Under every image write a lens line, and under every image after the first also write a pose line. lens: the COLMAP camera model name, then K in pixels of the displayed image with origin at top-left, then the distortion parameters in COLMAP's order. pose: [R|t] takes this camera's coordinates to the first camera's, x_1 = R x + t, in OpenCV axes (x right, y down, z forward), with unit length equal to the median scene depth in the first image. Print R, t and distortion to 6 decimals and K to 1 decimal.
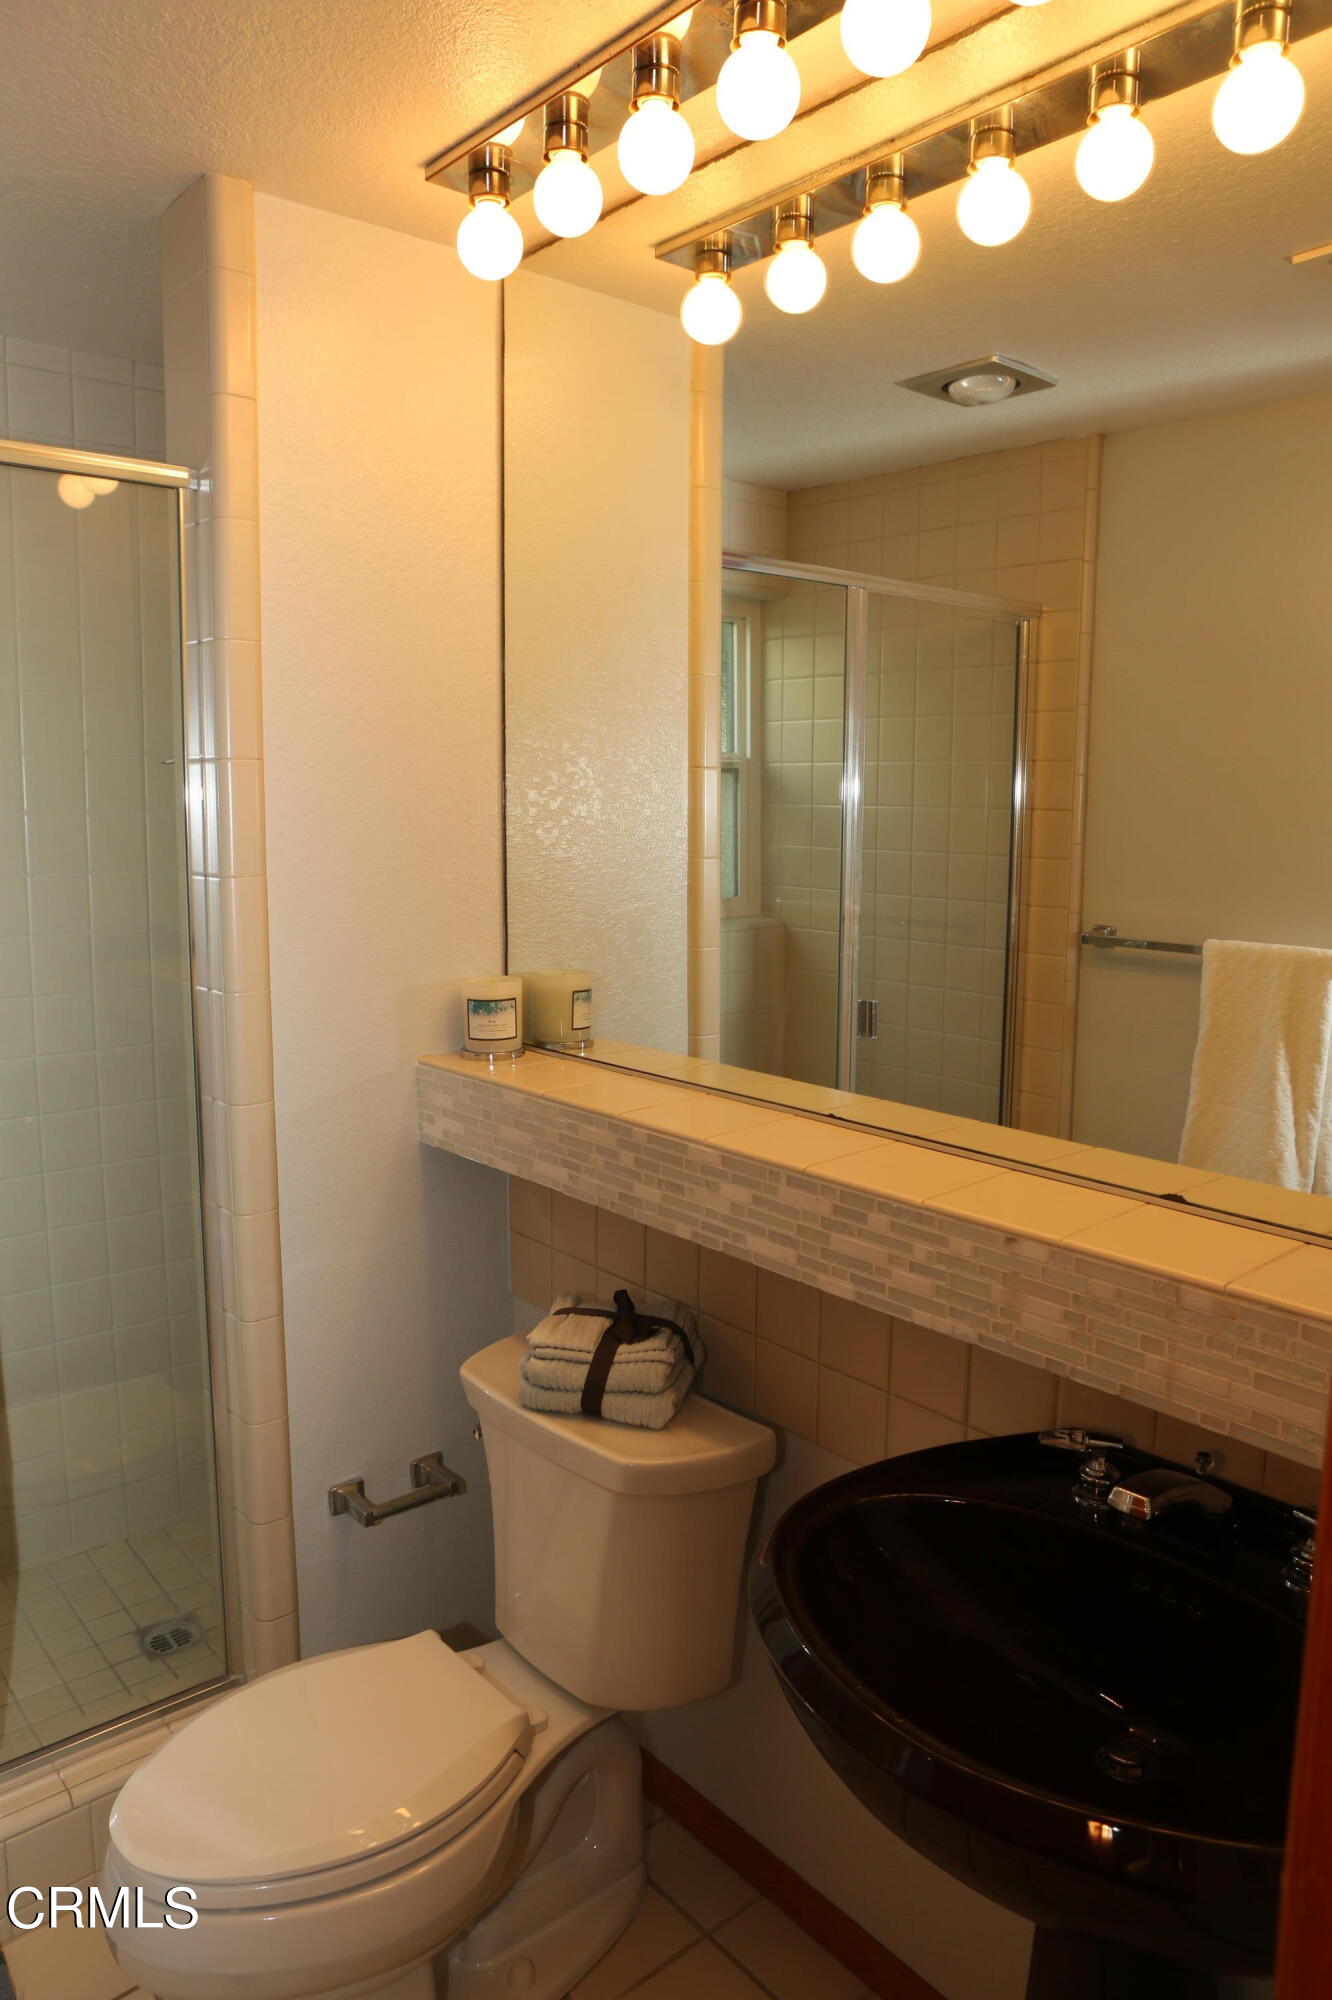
lens RADIAL K [[1366.7, 0, 665.0], [0, 1366.7, 1005.9], [0, 0, 1]] dist [-0.101783, 0.071982]
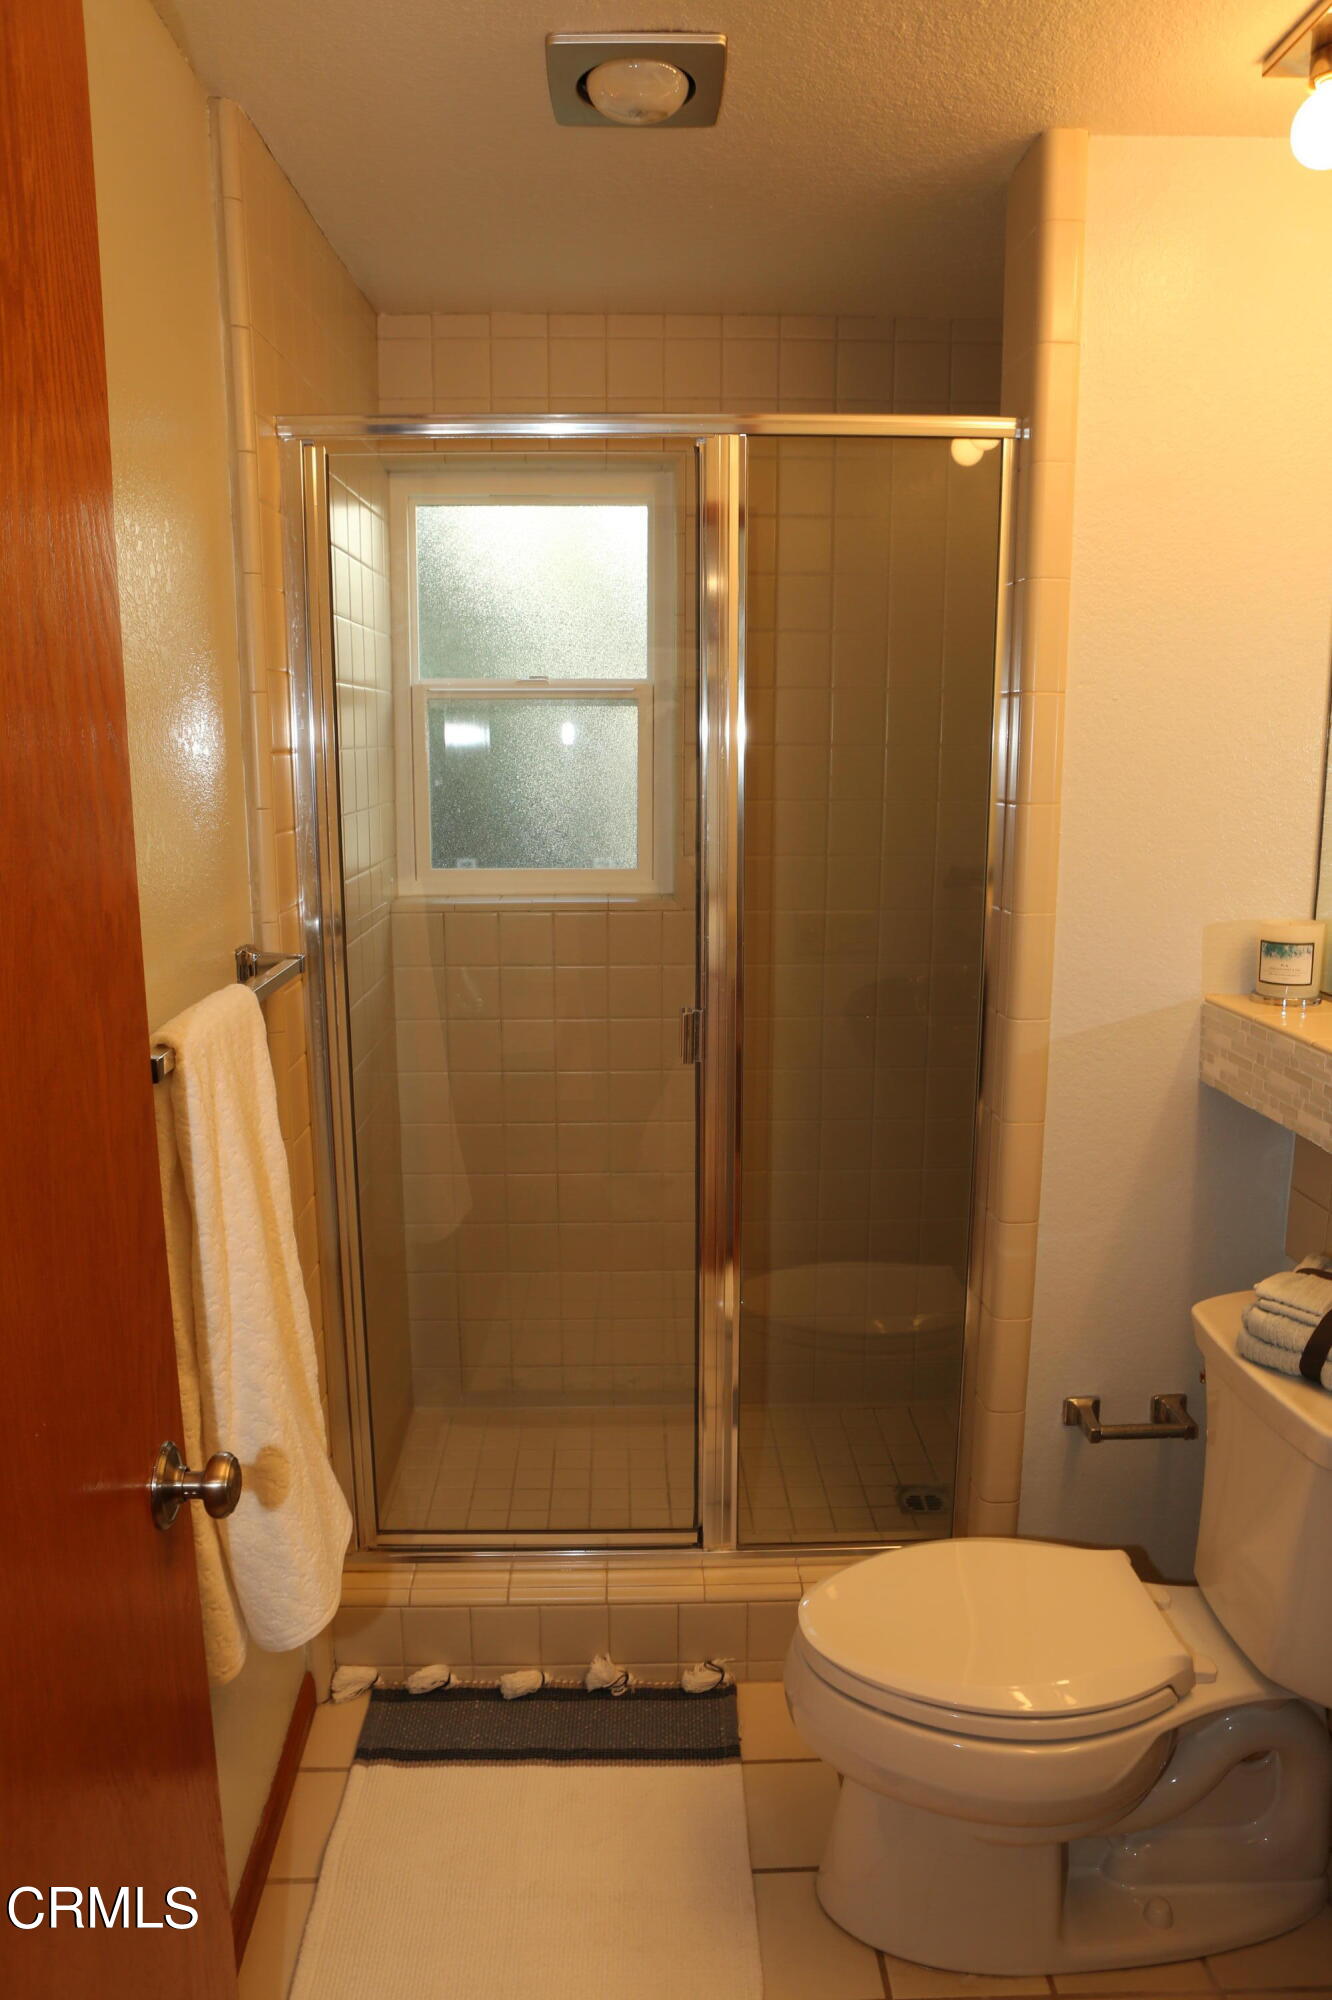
lens RADIAL K [[1366.7, 0, 660.6], [0, 1366.7, 1010.1], [0, 0, 1]] dist [-0.101783, 0.071982]
pose [[0.780101, 0.108971, -0.616091, 0.127831], [-0.085230, 0.994045, 0.067902, 0.017883], [0.619821, -0.000461, 0.784743, -0.013900]]
